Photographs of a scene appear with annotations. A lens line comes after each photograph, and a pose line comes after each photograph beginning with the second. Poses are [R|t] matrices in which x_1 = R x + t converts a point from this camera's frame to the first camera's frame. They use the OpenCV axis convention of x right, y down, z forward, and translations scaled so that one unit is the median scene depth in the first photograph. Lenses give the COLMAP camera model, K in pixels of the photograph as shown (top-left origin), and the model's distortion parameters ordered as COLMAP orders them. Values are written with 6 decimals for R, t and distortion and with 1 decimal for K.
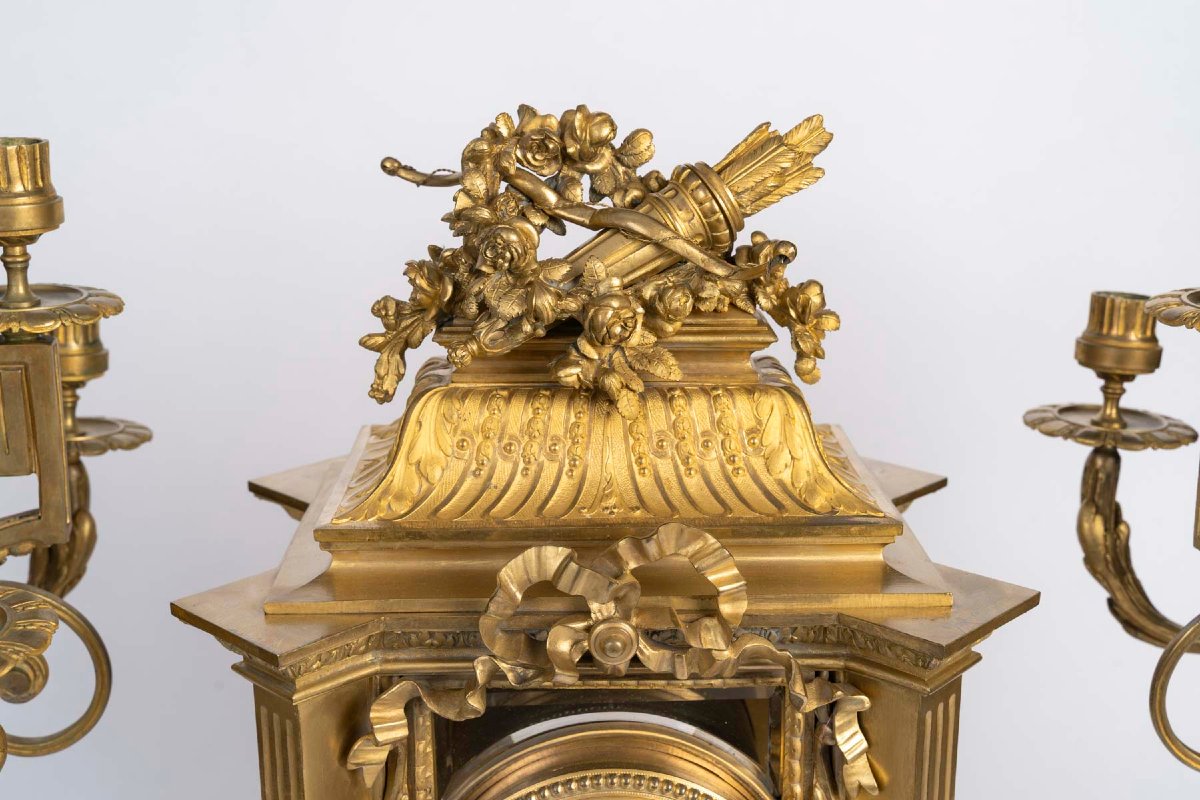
lens RADIAL K [[1530.2, 0, 608.8], [0, 1530.2, 401.4], [0, 0, 1]] dist [-0.005891, 0.000000]
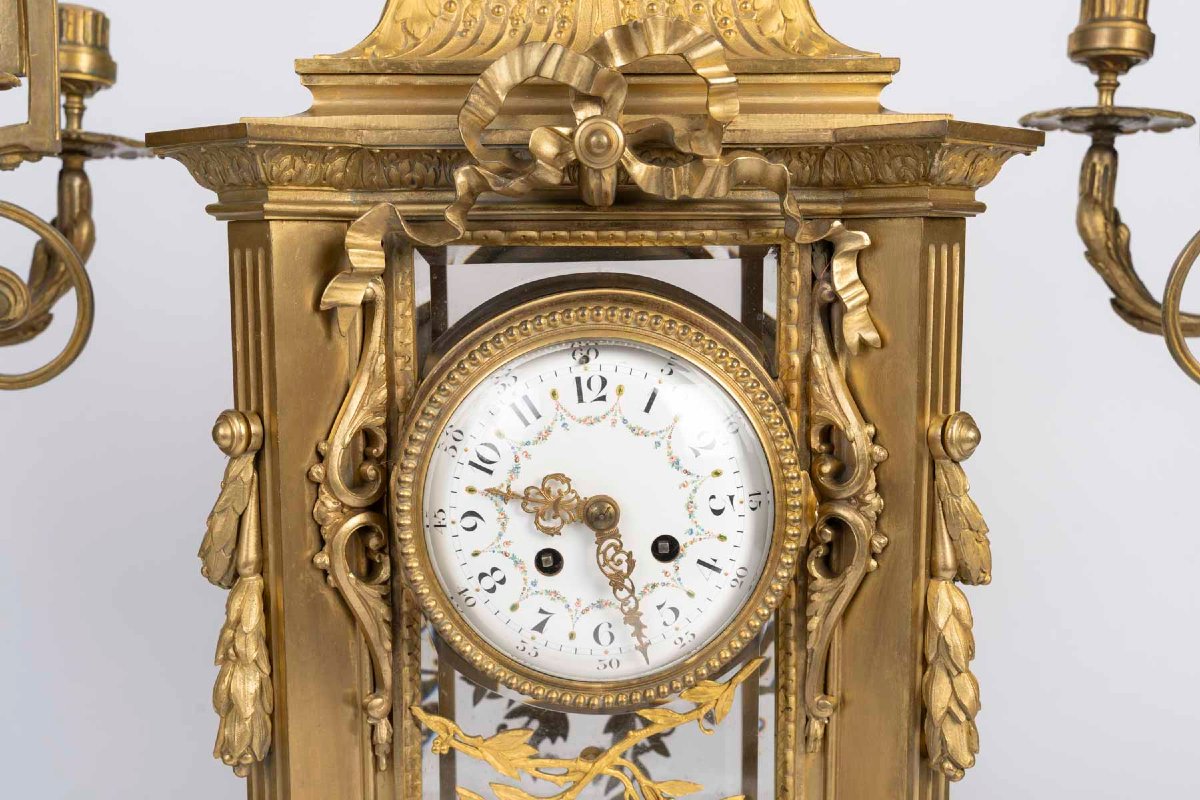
lens RADIAL K [[1388.7, 0, 593.7], [0, 1388.7, 401.2], [0, 0, 1]] dist [-0.007140, 0.000000]
pose [[0.999718, 0.004006, -0.023398, 0.018996], [-0.007100, 0.990995, -0.133708, 0.399320], [0.022651, 0.133837, 0.990744, 0.148517]]
